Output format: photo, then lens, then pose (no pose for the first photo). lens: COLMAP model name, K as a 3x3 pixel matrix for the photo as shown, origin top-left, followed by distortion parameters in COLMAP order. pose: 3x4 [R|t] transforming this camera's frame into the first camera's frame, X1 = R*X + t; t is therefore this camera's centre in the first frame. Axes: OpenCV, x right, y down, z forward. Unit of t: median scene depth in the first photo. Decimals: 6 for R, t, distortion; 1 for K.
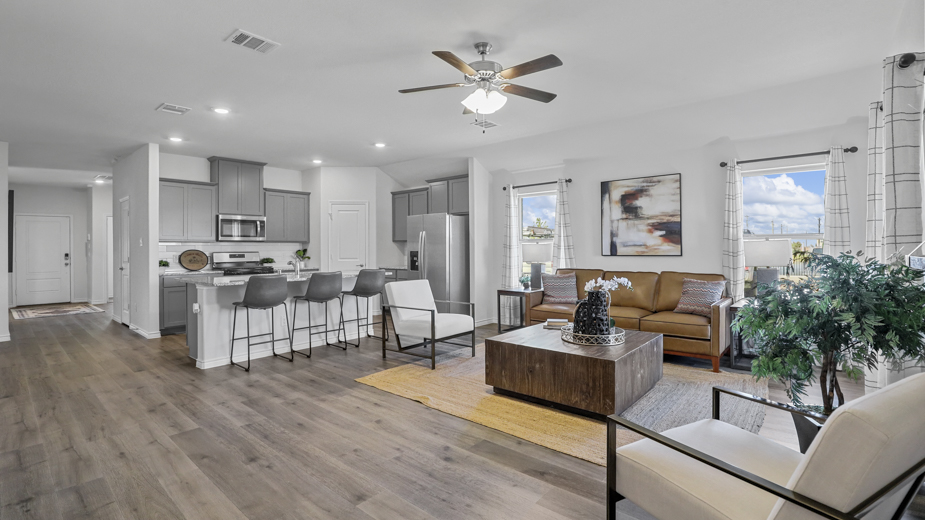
lens RADIAL K [[434.5, 0, 465.8], [0, 434.5, 250.1], [0, 0, 1]] dist [-0.003786, 0.000081]
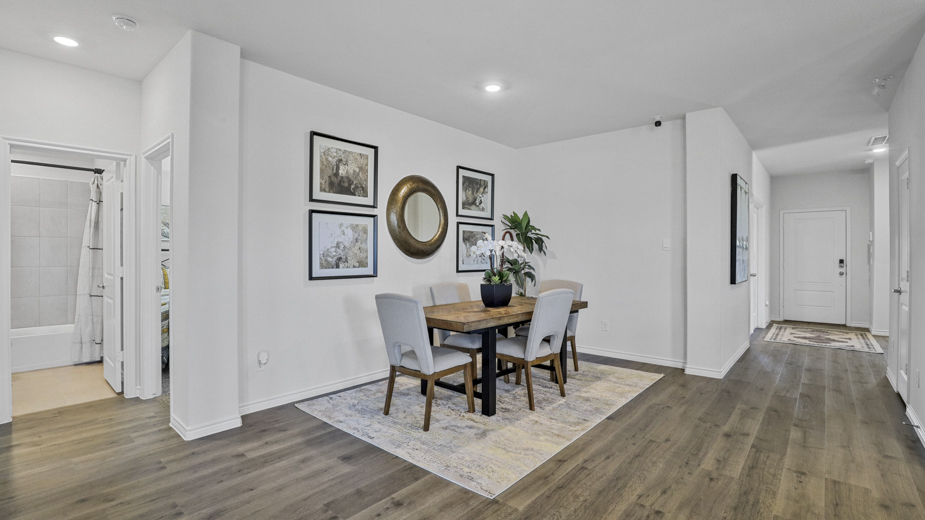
lens RADIAL K [[434.5, 0, 465.8], [0, 434.5, 250.1], [0, 0, 1]] dist [-0.003786, 0.000081]
pose [[0.048108, 0.000961, -0.998842, -0.283169], [-0.010573, 0.999944, 0.000453, -0.002164], [0.998786, 0.010539, 0.048115, 0.436960]]
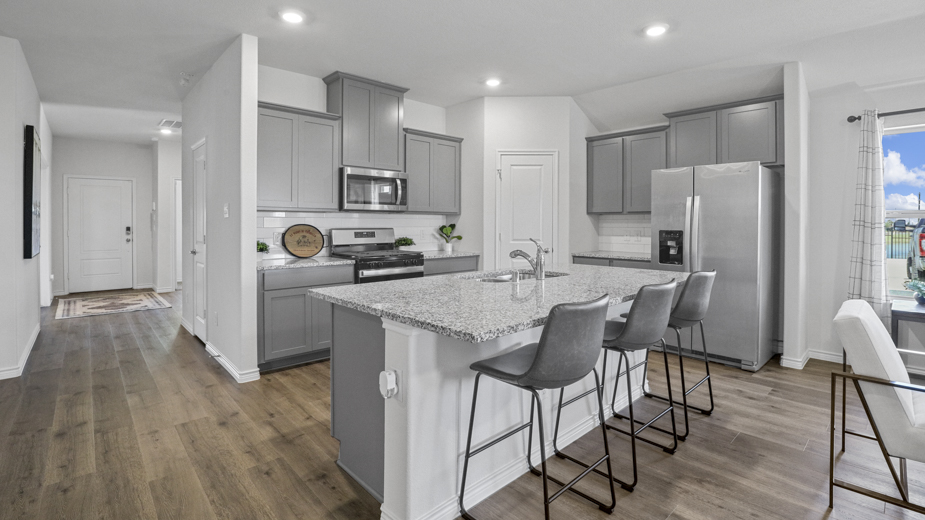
lens RADIAL K [[424.9, 0, 468.3], [0, 424.9, 228.2], [0, 0, 1]] dist [-0.013379, 0.000105]
pose [[0.995982, 0.009822, -0.089018, -0.323725], [-0.009210, 0.999931, 0.007286, -0.001845], [0.089083, -0.006437, 0.996003, 0.399889]]
